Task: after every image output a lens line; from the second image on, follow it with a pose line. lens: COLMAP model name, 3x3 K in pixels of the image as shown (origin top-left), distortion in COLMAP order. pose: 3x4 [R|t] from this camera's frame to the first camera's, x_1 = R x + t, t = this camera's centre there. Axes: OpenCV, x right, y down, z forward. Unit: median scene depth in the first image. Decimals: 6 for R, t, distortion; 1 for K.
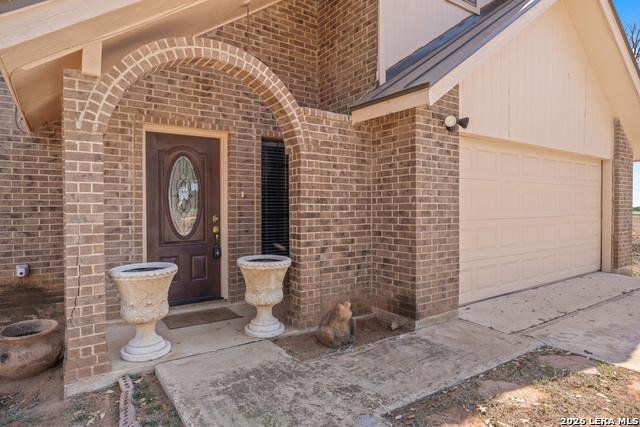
lens RADIAL K [[367.6, 0, 320.0], [0, 367.6, 213.5], [0, 0, 1]] dist [-0.000445, -0.000073]
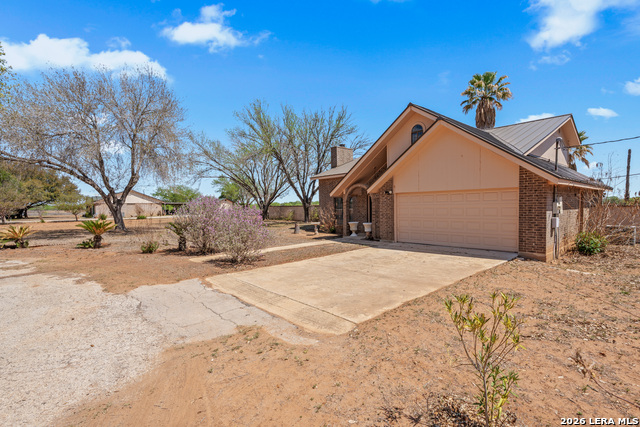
lens RADIAL K [[308.6, 0, 320.0], [0, 308.6, 213.5], [0, 0, 1]] dist [0.001474, 0.000038]
pose [[0.109990, 0.030078, -0.993478, 3.663769], [-0.002701, 0.999547, 0.029963, -0.123881], [0.993929, -0.000612, 0.110021, -0.072400]]
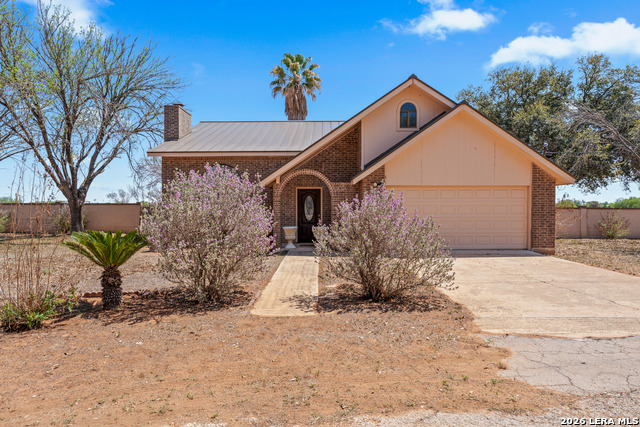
lens RADIAL K [[396.7, 0, 320.0], [0, 396.7, 213.5], [0, 0, 1]] dist [-0.003231, -0.000071]
pose [[0.807574, 0.018562, -0.589474, 1.918200], [-0.013625, 0.999825, 0.012817, -0.051993], [0.589609, -0.002319, 0.807686, -1.890899]]
